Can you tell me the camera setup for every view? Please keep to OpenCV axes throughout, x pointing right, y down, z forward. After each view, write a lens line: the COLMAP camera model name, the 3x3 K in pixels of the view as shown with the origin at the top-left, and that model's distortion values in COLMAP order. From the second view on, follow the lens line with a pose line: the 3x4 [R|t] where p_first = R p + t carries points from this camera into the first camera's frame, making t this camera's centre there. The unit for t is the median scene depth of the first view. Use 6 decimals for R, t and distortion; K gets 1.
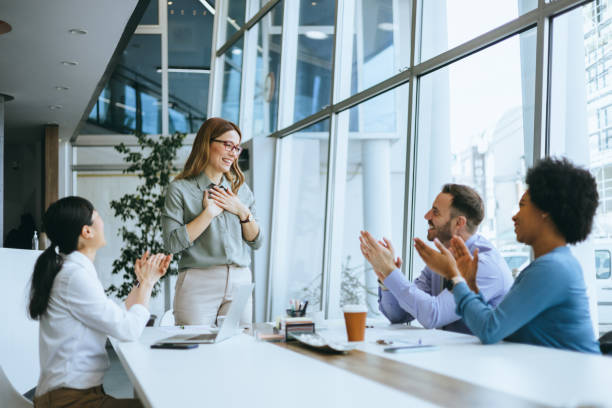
lens RADIAL K [[857.9, 0, 308.3], [0, 857.9, 203.3], [0, 0, 1]] dist [0.002469, 0.053837]
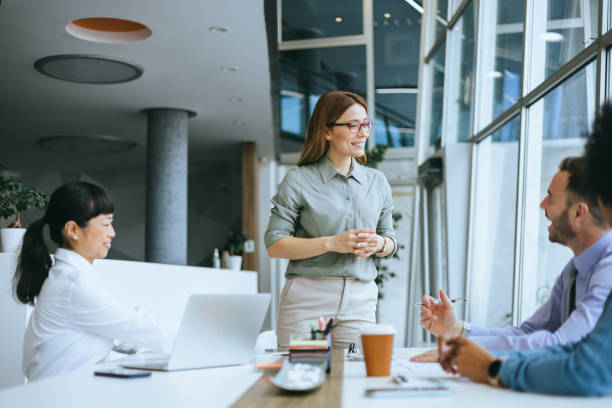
lens RADIAL K [[857.9, 0, 308.3], [0, 857.9, 203.3], [0, 0, 1]] dist [0.002469, 0.053837]
pose [[0.950631, -0.022734, -0.309491, 0.063492], [0.012092, 0.999269, -0.036259, 0.013354], [0.310089, 0.030726, 0.950211, 0.093676]]
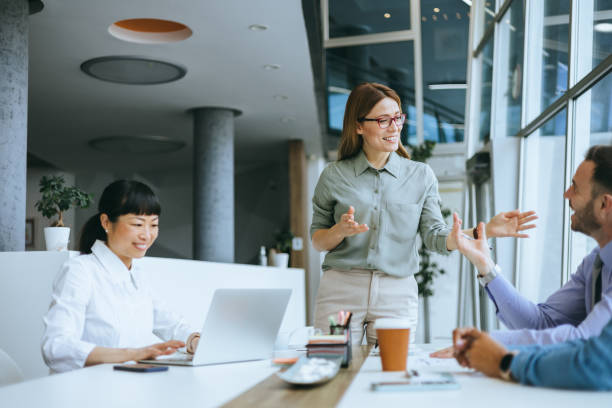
lens RADIAL K [[857.9, 0, 308.3], [0, 857.9, 203.3], [0, 0, 1]] dist [0.002469, 0.053837]
pose [[0.927612, -0.032898, -0.372093, 0.072600], [0.021197, 0.999145, -0.035493, 0.014620], [0.372942, 0.025037, 0.927517, 0.098338]]
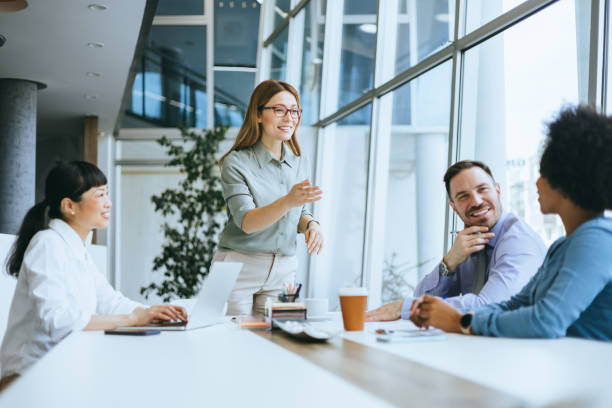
lens RADIAL K [[857.9, 0, 308.3], [0, 857.9, 203.3], [0, 0, 1]] dist [0.002469, 0.053837]
pose [[0.996917, 0.005019, -0.078305, 0.022108], [-0.005679, 0.999950, -0.008216, 0.012903], [0.078260, 0.008635, 0.996896, 0.049279]]
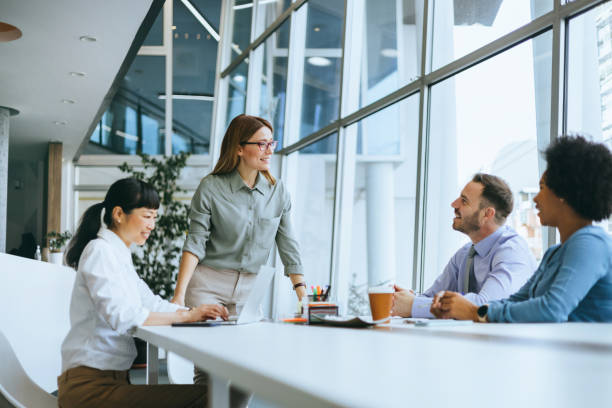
lens RADIAL K [[857.9, 0, 308.3], [0, 857.9, 203.3], [0, 0, 1]] dist [0.002469, 0.053837]
pose [[0.999962, 0.007272, 0.004716, -0.009540], [-0.007059, 0.999018, -0.043751, 0.019680], [-0.005030, 0.043716, 0.999031, 0.007051]]
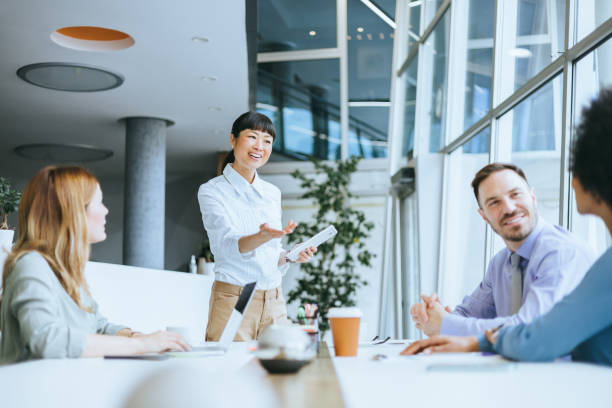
lens RADIAL K [[857.9, 0, 308.3], [0, 857.9, 203.3], [0, 0, 1]] dist [0.002469, 0.053837]
pose [[0.961068, -0.021463, -0.275477, 0.063320], [0.007338, 0.998609, -0.052204, 0.019366], [0.276215, 0.048150, 0.959889, 0.076218]]
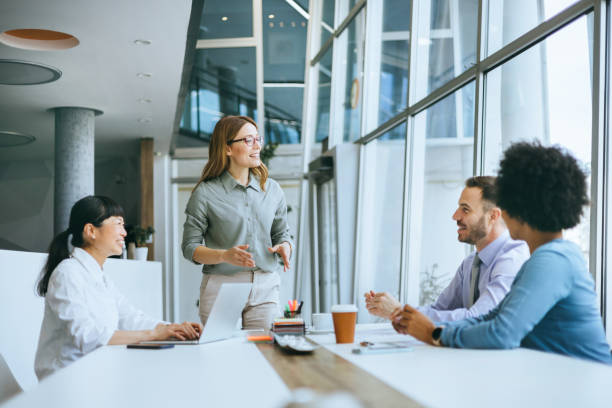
lens RADIAL K [[857.9, 0, 308.3], [0, 857.9, 203.3], [0, 0, 1]] dist [0.002469, 0.053837]
pose [[0.987661, -0.016775, -0.155706, 0.047598], [0.014077, 0.999731, -0.018411, 0.007231], [0.155973, 0.015992, 0.987632, 0.019881]]
